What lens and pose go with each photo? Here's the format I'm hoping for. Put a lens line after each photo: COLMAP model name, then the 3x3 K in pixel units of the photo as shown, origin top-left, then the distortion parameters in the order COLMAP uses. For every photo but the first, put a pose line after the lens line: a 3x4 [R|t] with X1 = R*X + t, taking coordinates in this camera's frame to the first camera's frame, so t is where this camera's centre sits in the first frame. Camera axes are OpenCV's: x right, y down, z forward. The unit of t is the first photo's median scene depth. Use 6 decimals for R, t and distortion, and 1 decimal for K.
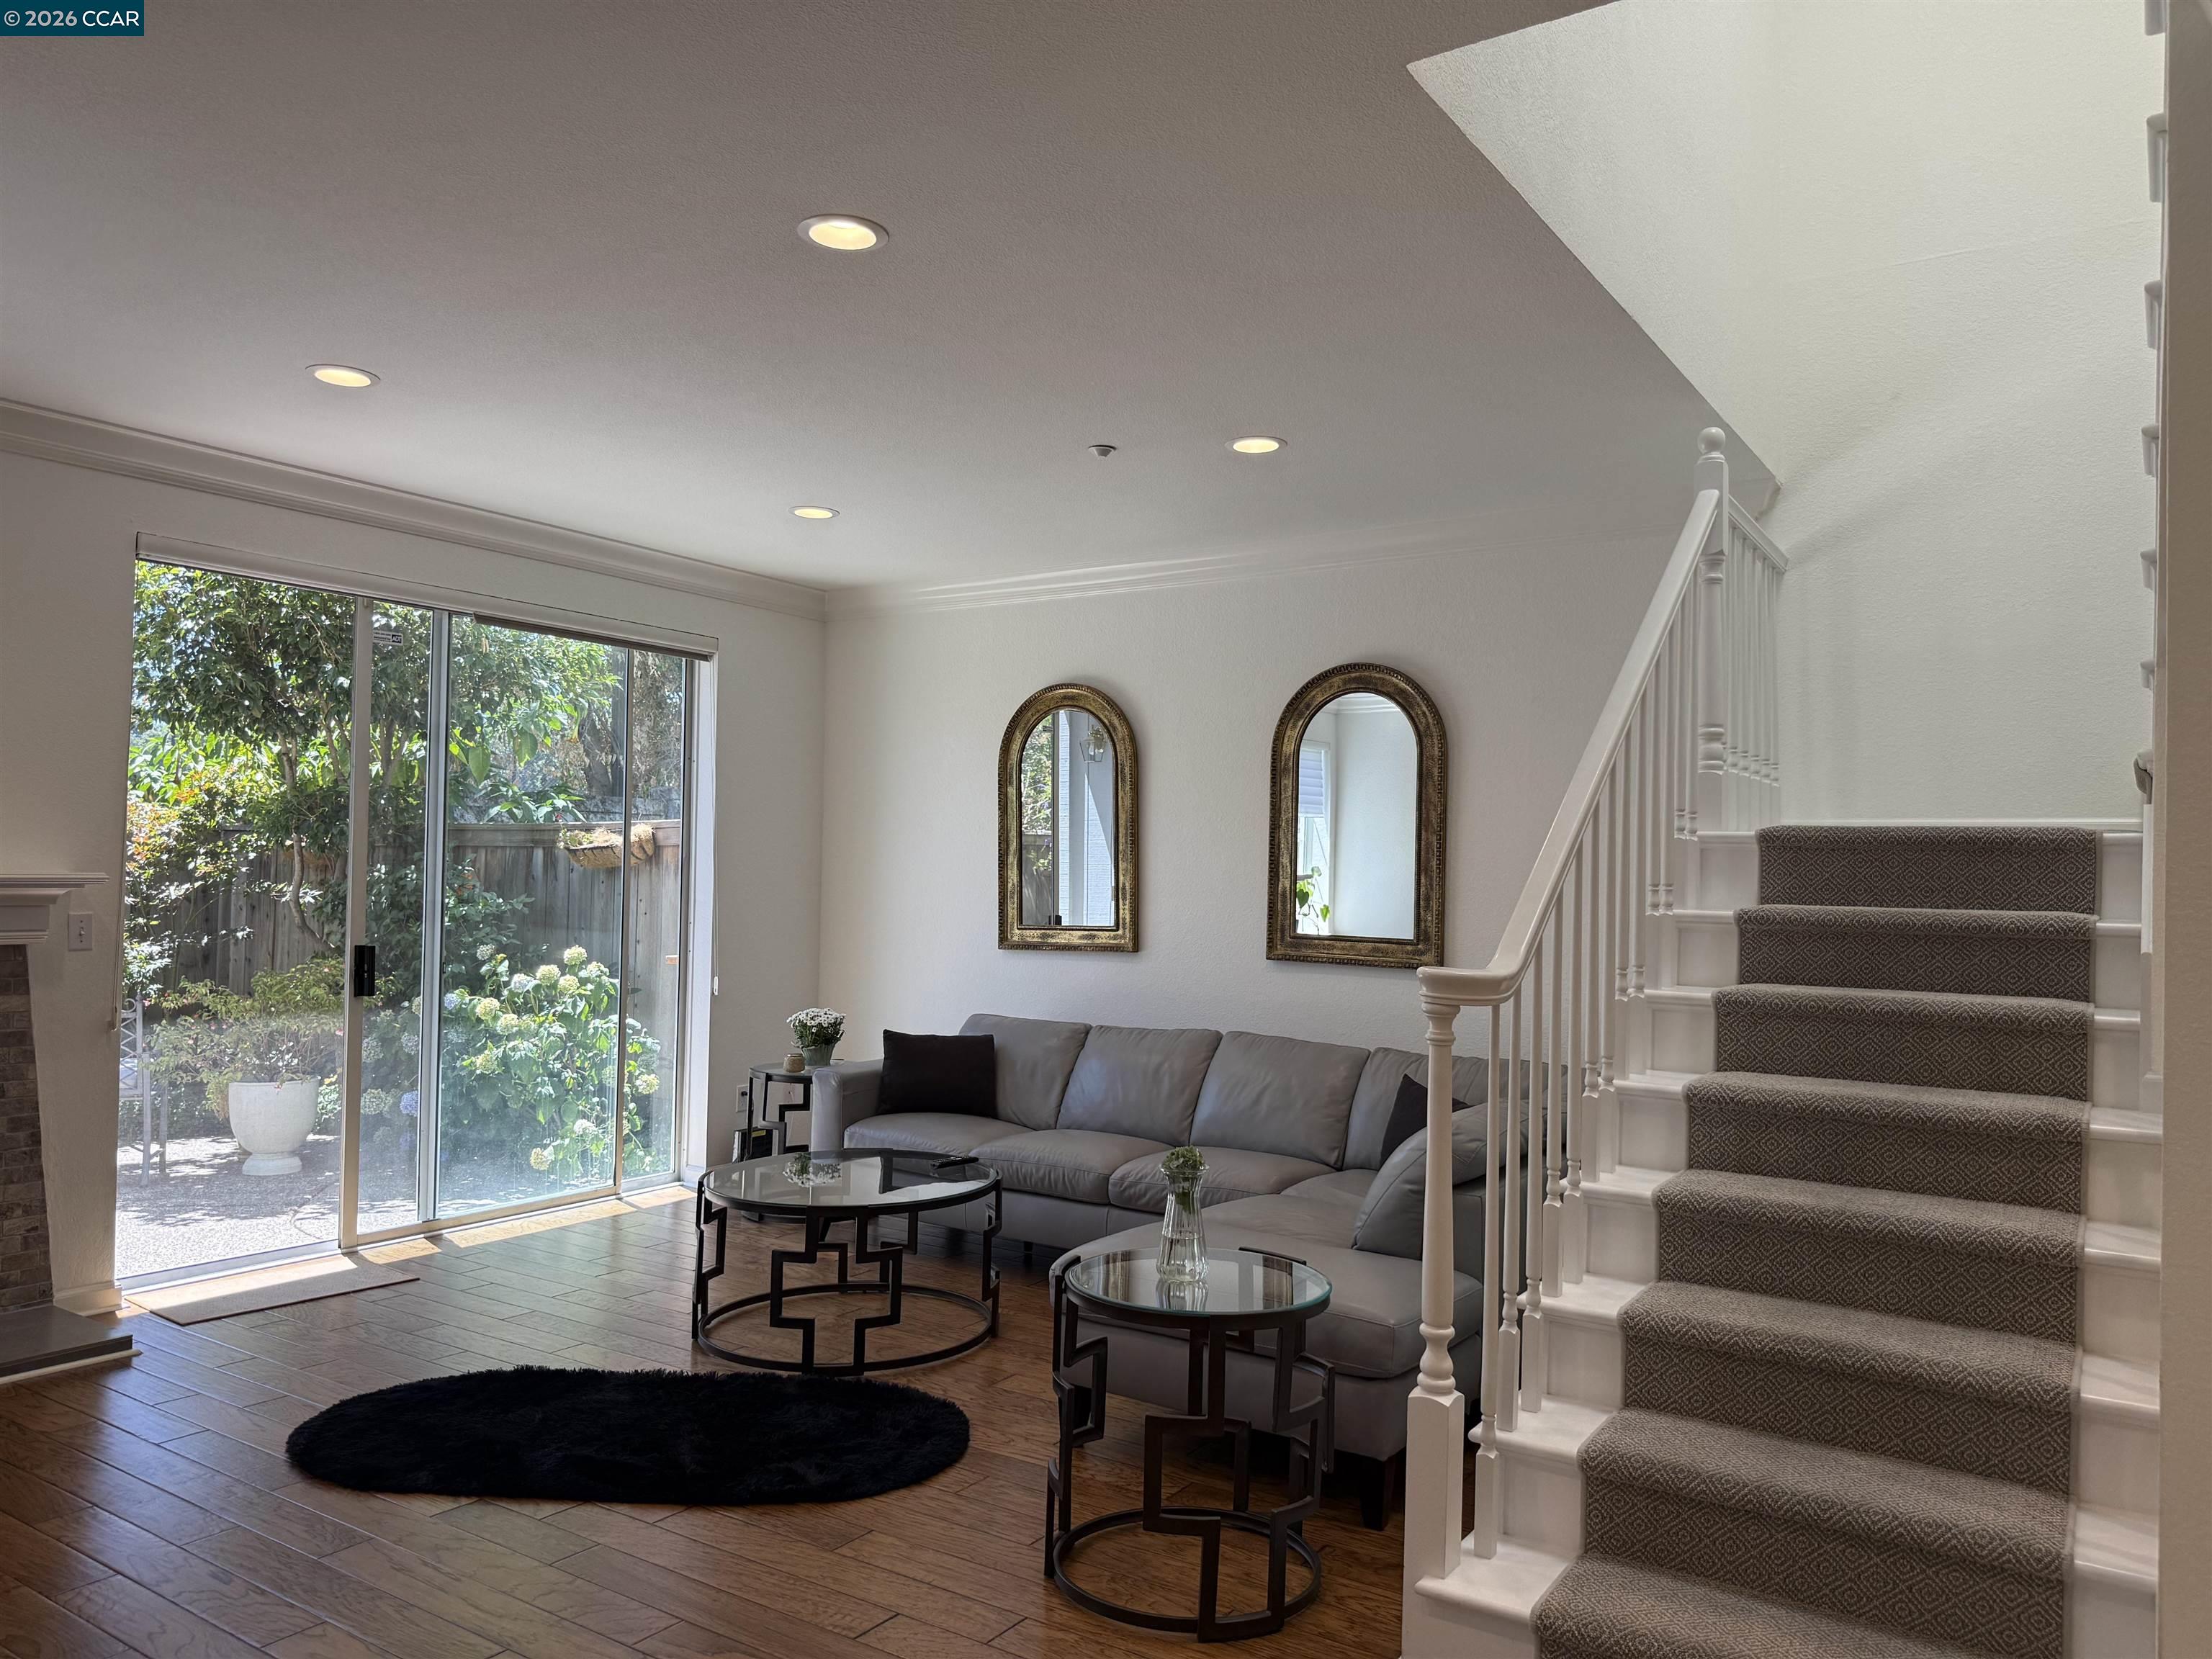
lens RADIAL K [[1562.1, 0, 1118.0], [0, 1562.1, 843.9], [0, 0, 1]] dist [0.002545, -0.009566]
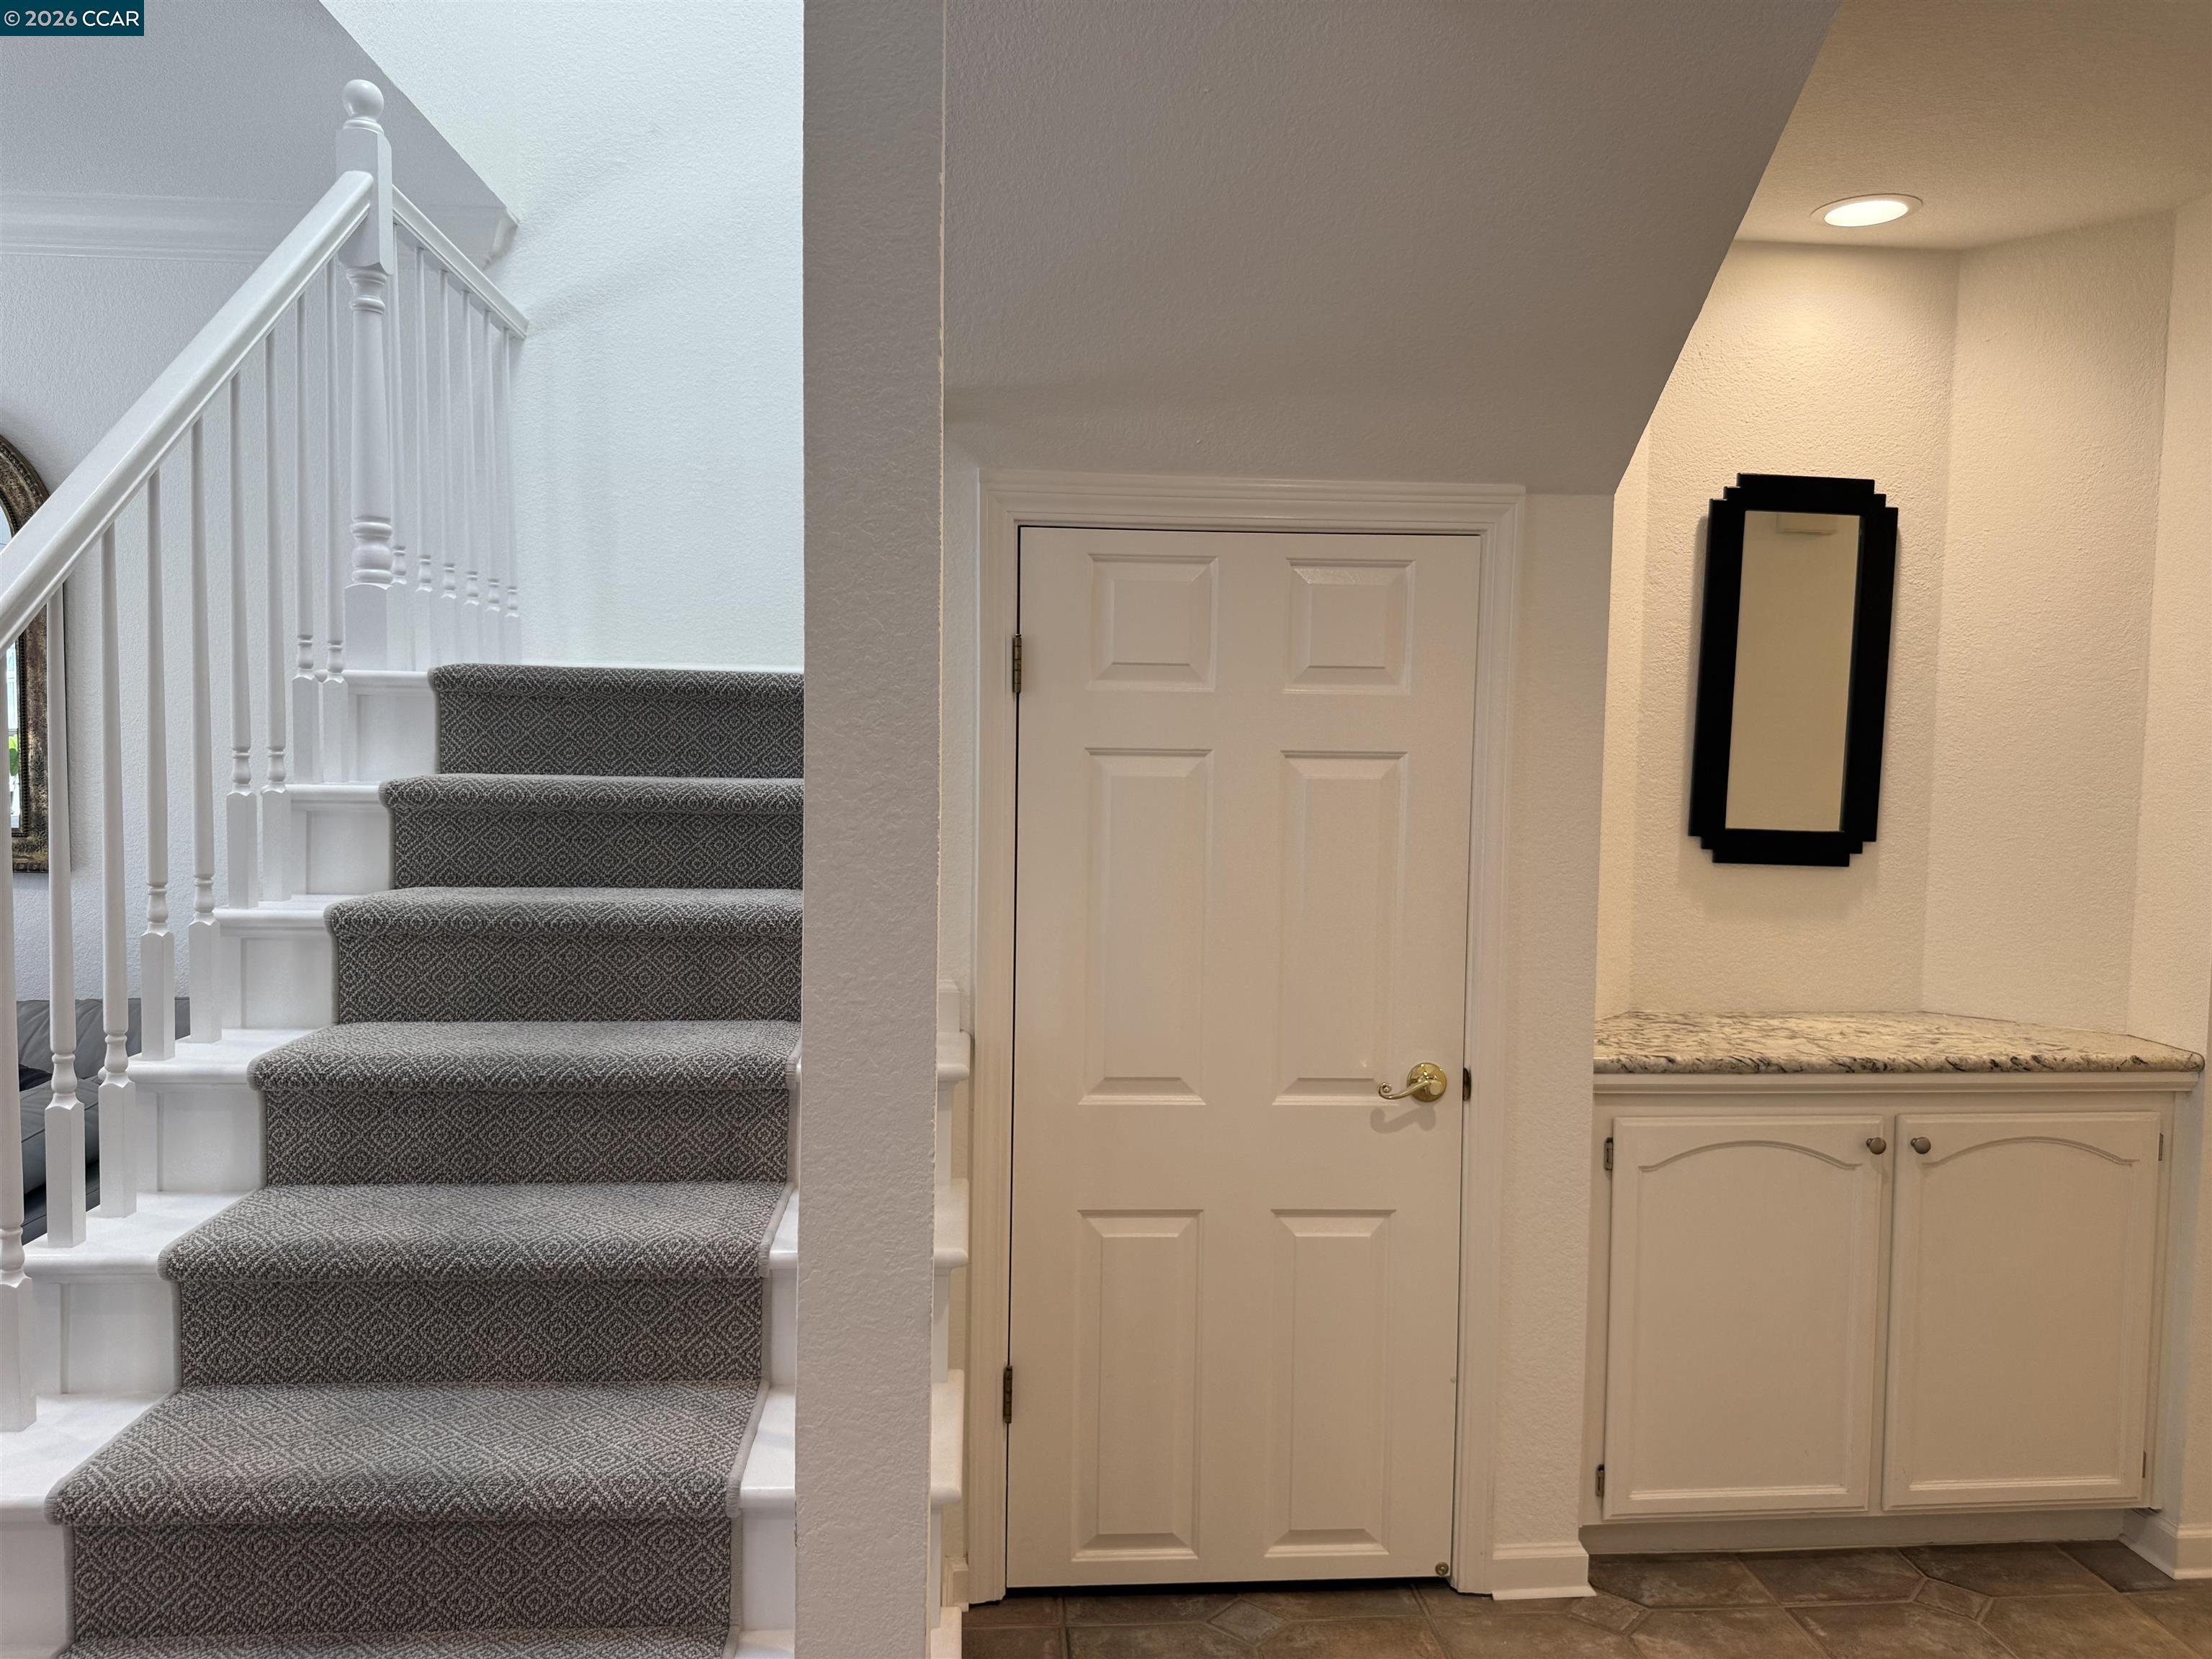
lens RADIAL K [[1562.1, 0, 1118.0], [0, 1562.1, 843.9], [0, 0, 1]] dist [0.002545, -0.009566]
pose [[0.787974, -0.045046, 0.614058, 0.232408], [-0.013176, 0.995858, 0.089962, 0.002503], [-0.615567, -0.078979, 0.784117, 0.260067]]
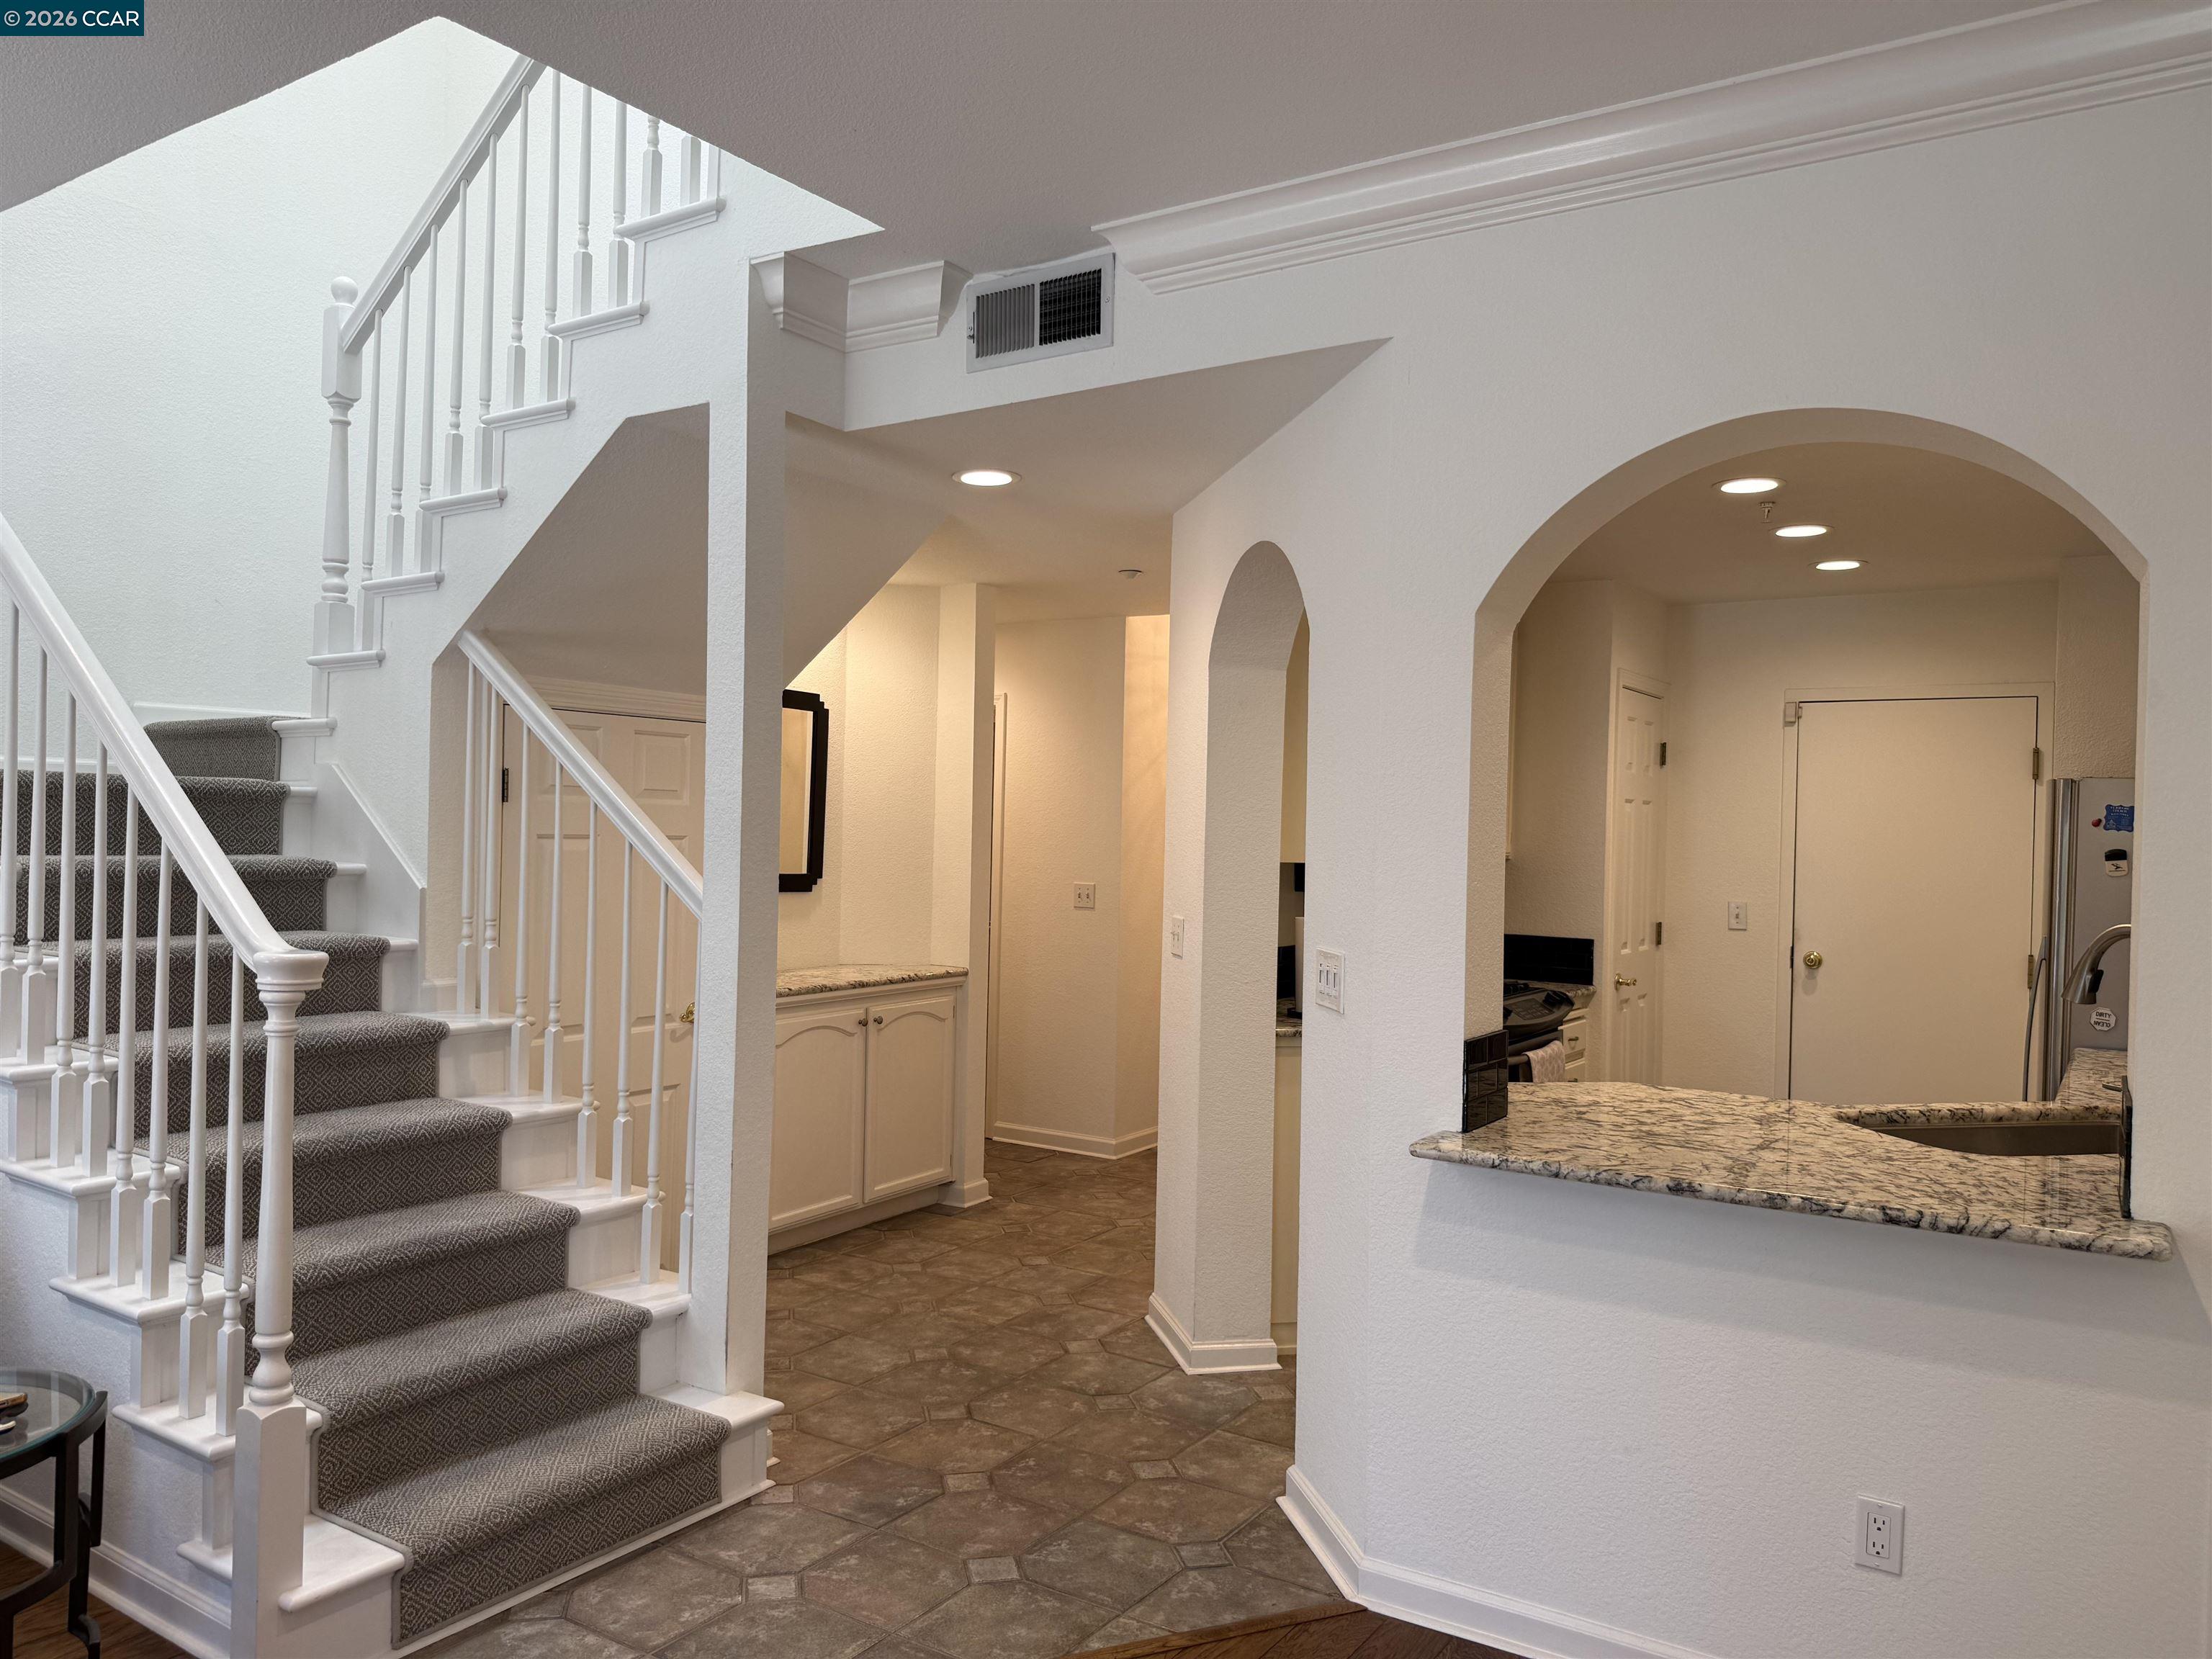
lens RADIAL K [[1523.8, 0, 1106.0], [0, 1523.8, 829.5], [0, 0, 1]] dist [0.002123, -0.000357]
pose [[-0.012523, -0.018302, 0.999754, -0.506991], [-0.041241, 0.998991, 0.017771, -0.019497], [-0.999071, -0.041008, -0.013265, 0.390516]]
